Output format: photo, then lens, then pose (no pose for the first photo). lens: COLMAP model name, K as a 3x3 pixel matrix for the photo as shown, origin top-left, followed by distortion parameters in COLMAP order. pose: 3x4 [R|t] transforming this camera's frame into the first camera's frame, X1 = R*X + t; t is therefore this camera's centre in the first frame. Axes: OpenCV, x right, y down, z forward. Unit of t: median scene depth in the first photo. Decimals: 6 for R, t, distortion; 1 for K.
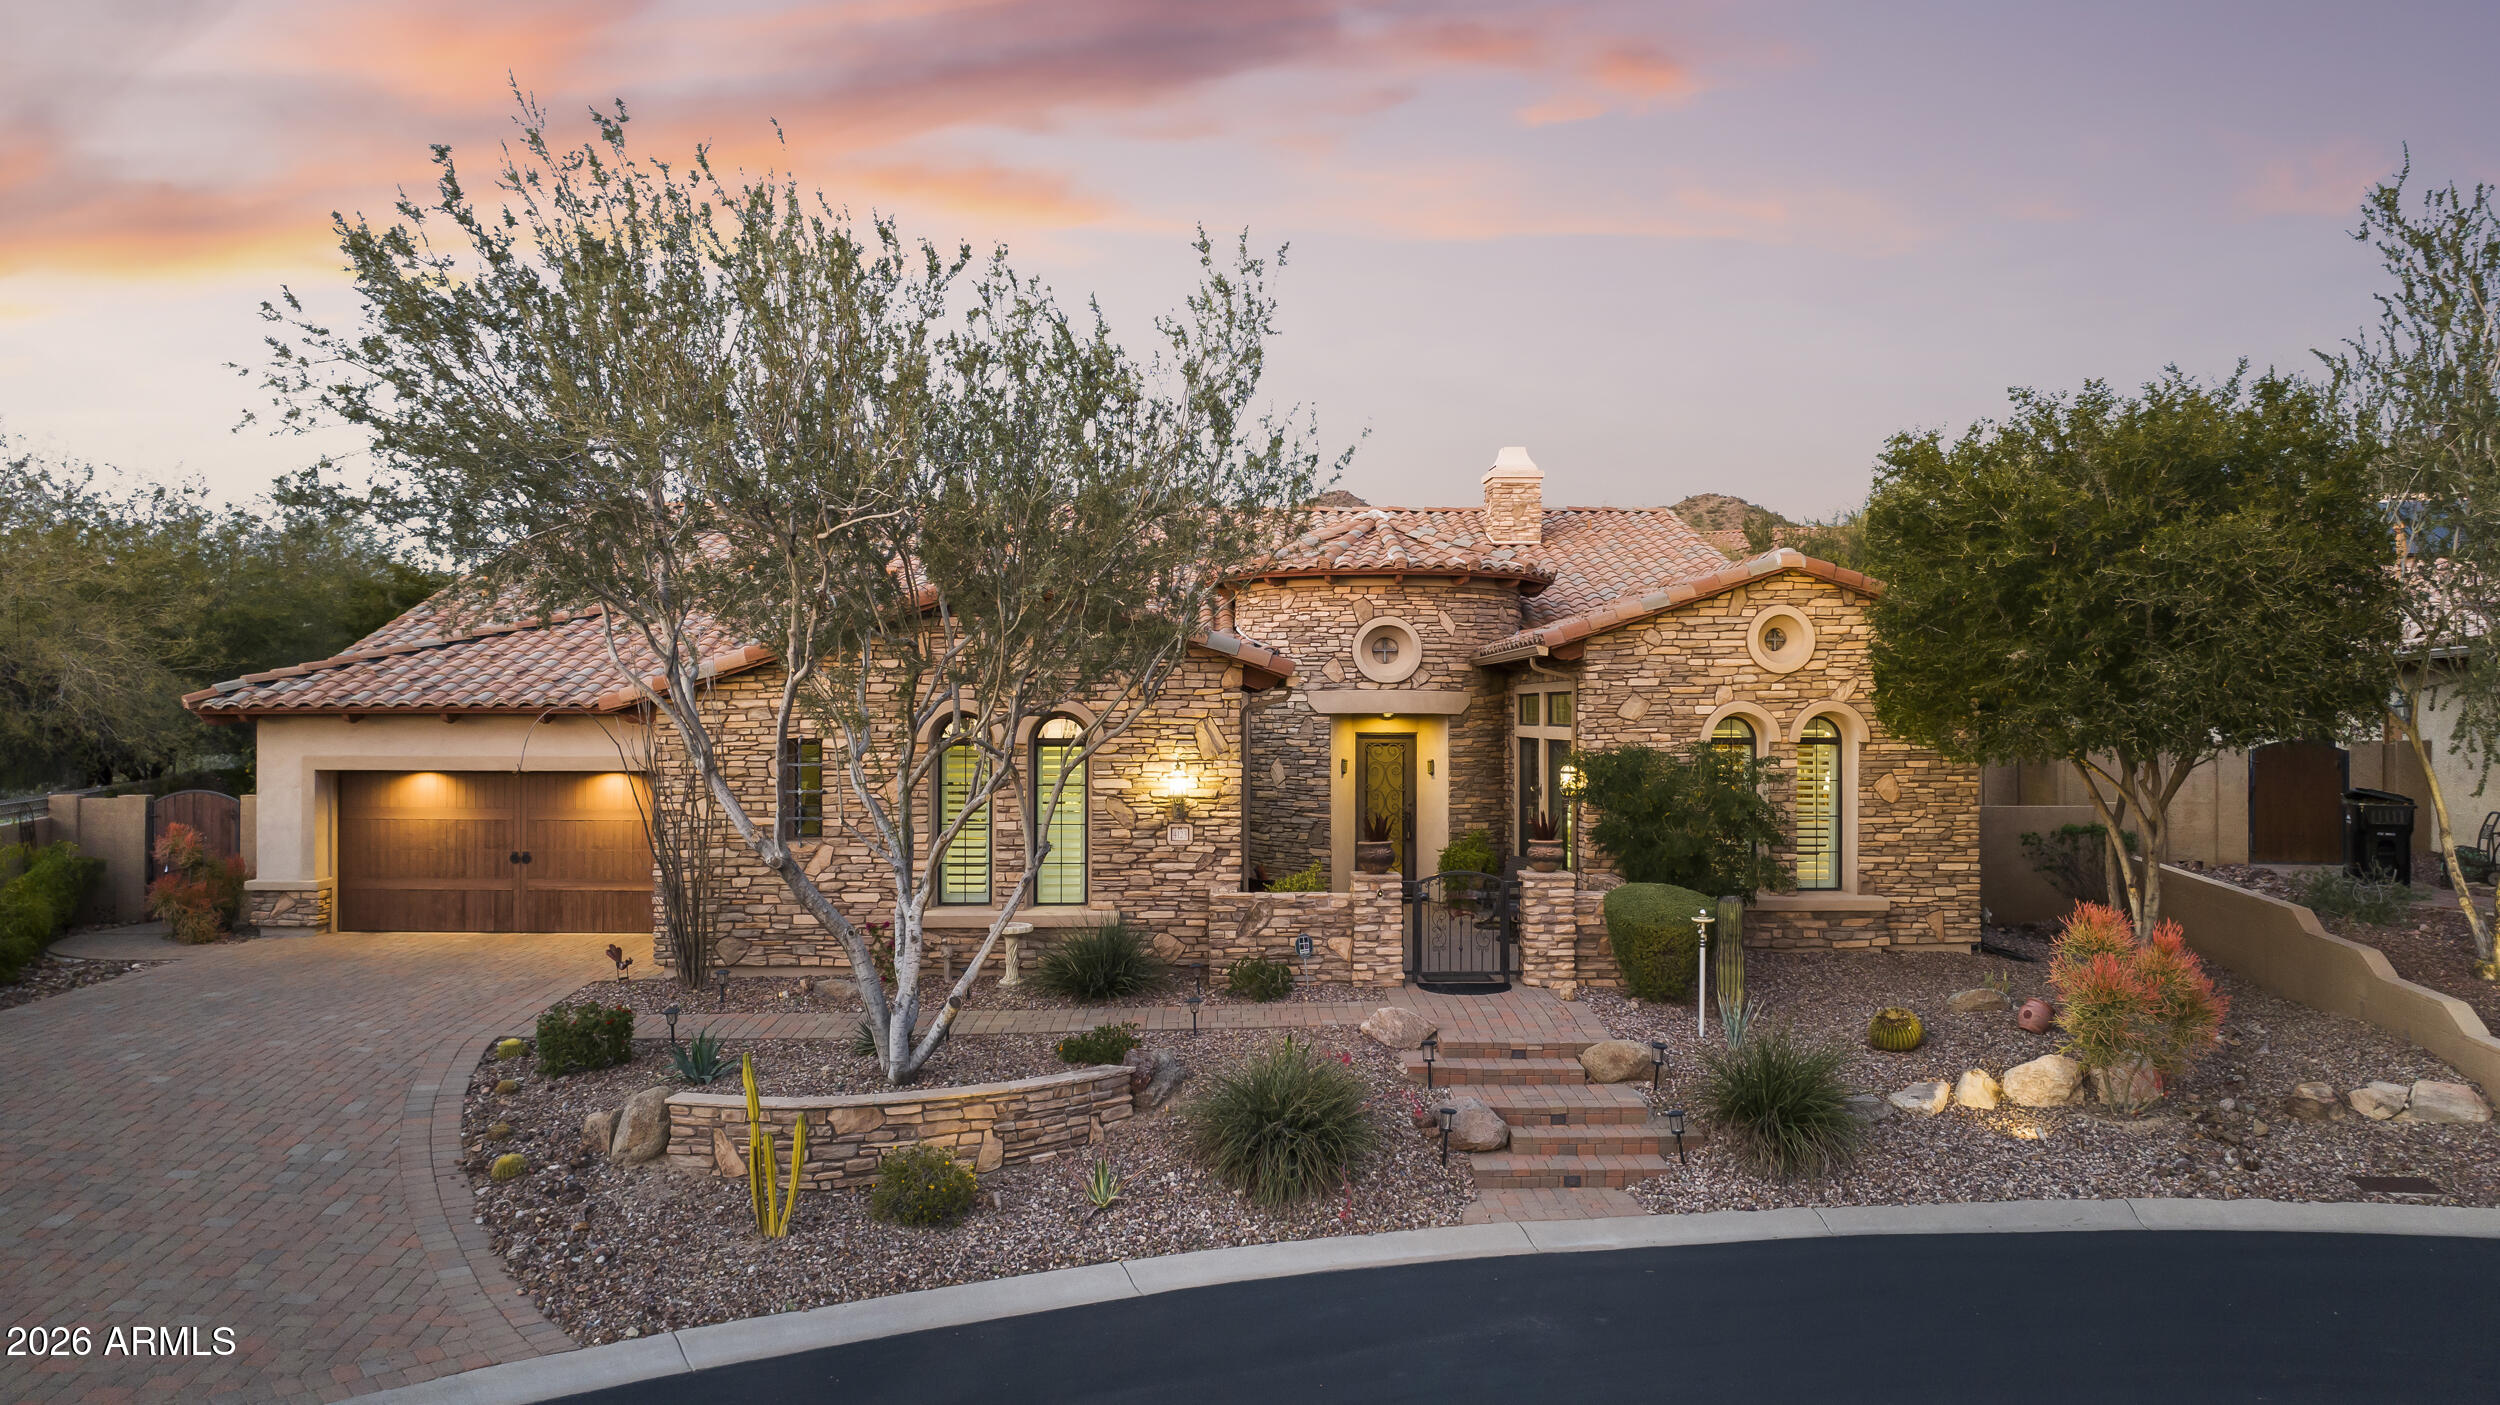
lens RADIAL K [[1744.5, 0, 1249.8], [0, 1744.5, 706.2], [0, 0, 1]] dist [-0.025999, 0.014401]
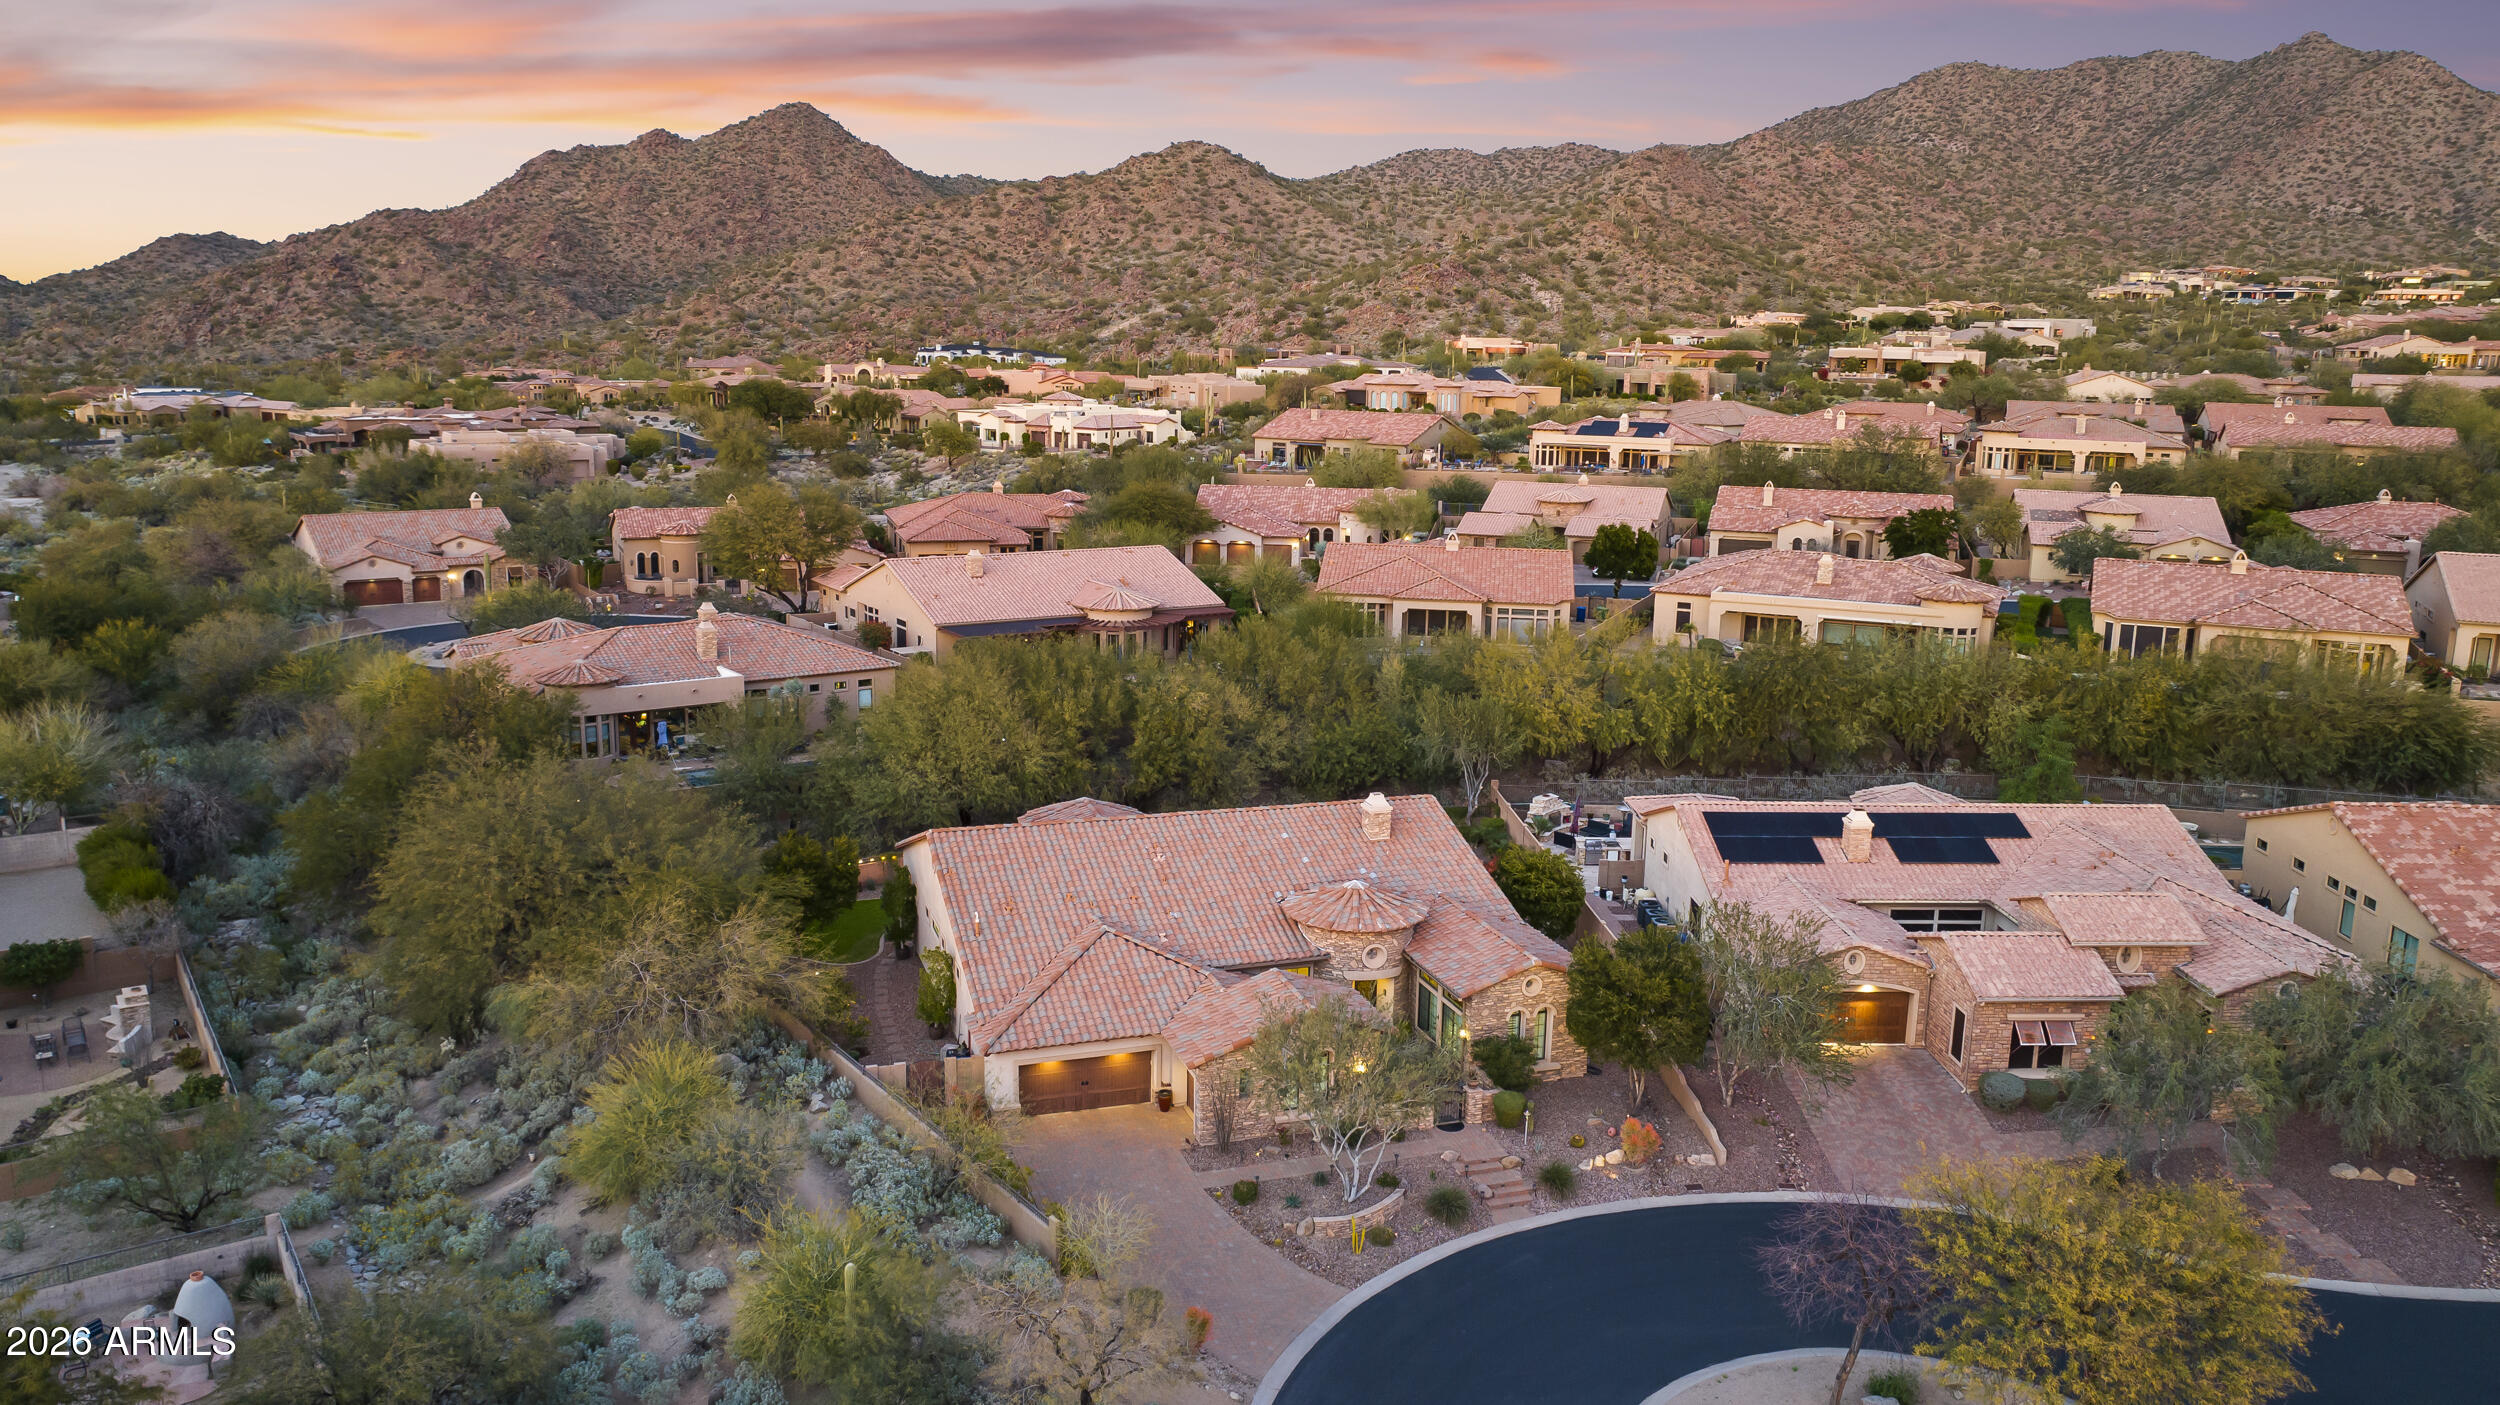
lens RADIAL K [[1759.7, 0, 1244.3], [0, 1759.7, 706.7], [0, 0, 1]] dist [-0.011117, 0.006897]
pose [[0.957823, -0.043004, 0.284123, -1.157853], [-0.015711, 0.979422, 0.201209, -1.275160], [-0.286929, -0.197187, 0.937438, -1.840171]]
